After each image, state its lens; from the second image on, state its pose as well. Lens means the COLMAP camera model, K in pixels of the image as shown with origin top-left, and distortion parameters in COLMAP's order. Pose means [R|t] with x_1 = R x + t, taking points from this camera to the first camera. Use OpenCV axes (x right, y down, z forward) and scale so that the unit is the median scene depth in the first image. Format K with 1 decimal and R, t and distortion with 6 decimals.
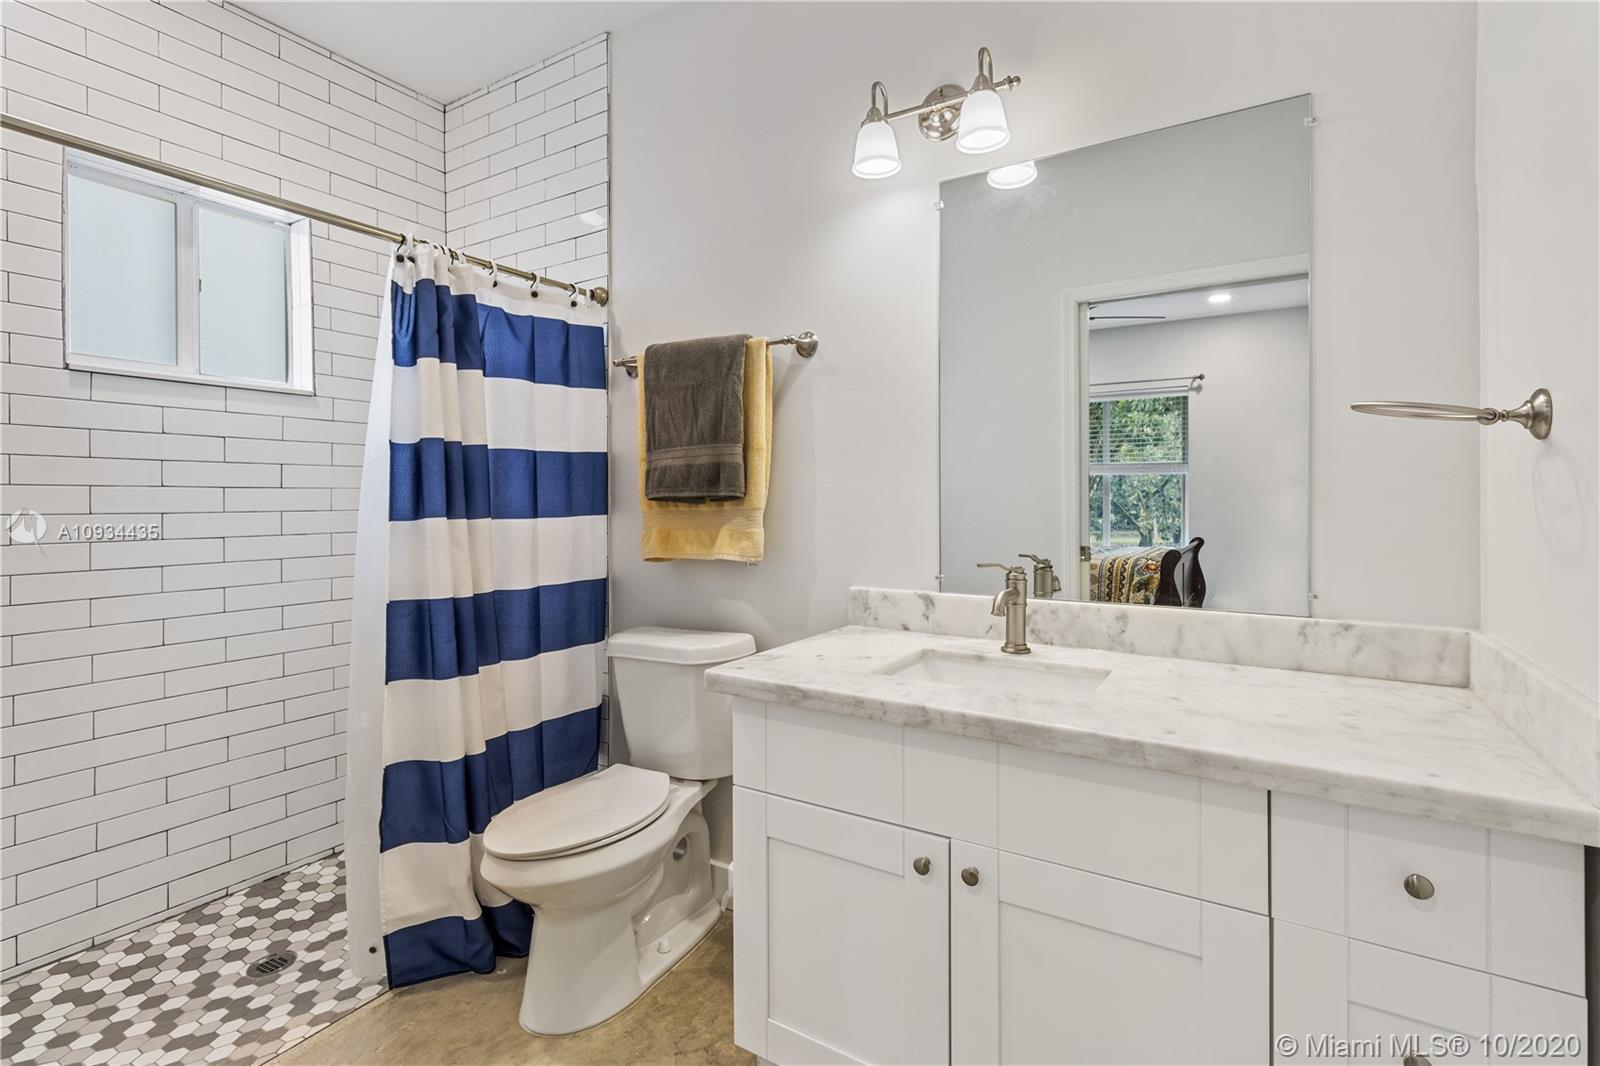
lens RADIAL K [[752.7, 0, 809.3], [0, 752.7, 508.8], [0, 0, 1]] dist [0.004461, 0.000717]
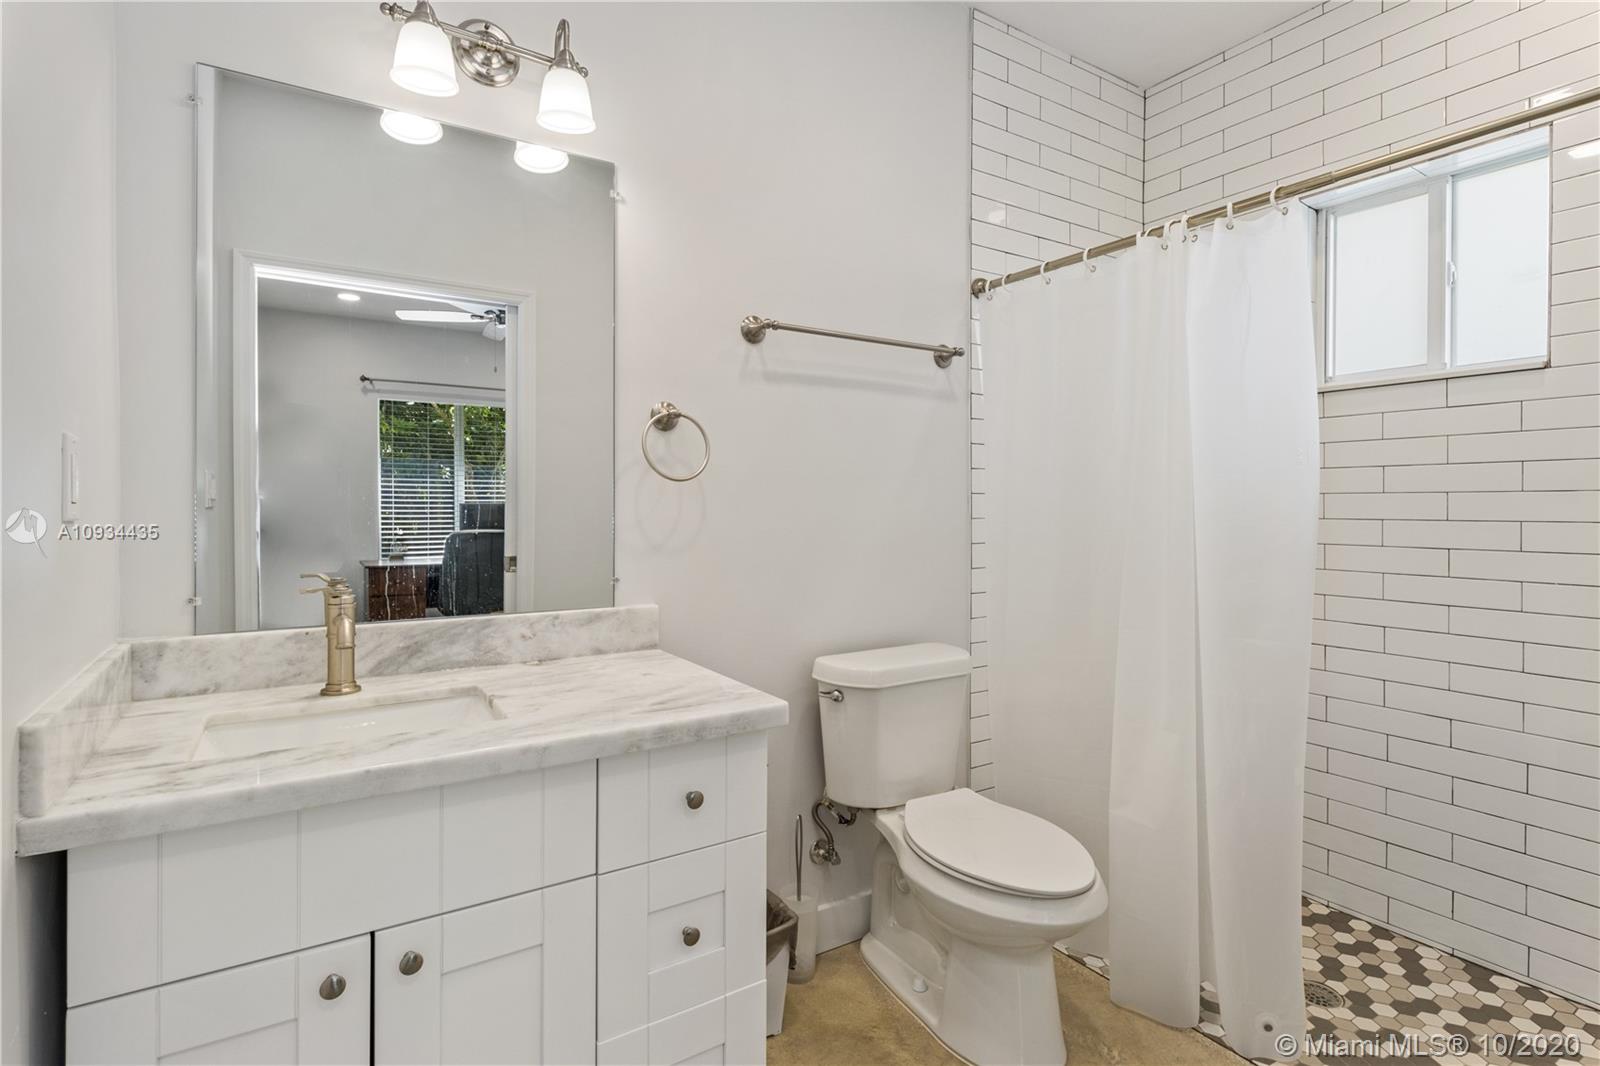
lens RADIAL K [[793.9, 0, 797.8], [0, 793.9, 508.7], [0, 0, 1]] dist [-0.000751, -0.000571]
pose [[0.439671, 0.000690, 0.898159, -0.357729], [0.005965, 0.999975, -0.003689, -0.003439], [-0.898139, 0.006979, 0.439656, 0.220887]]
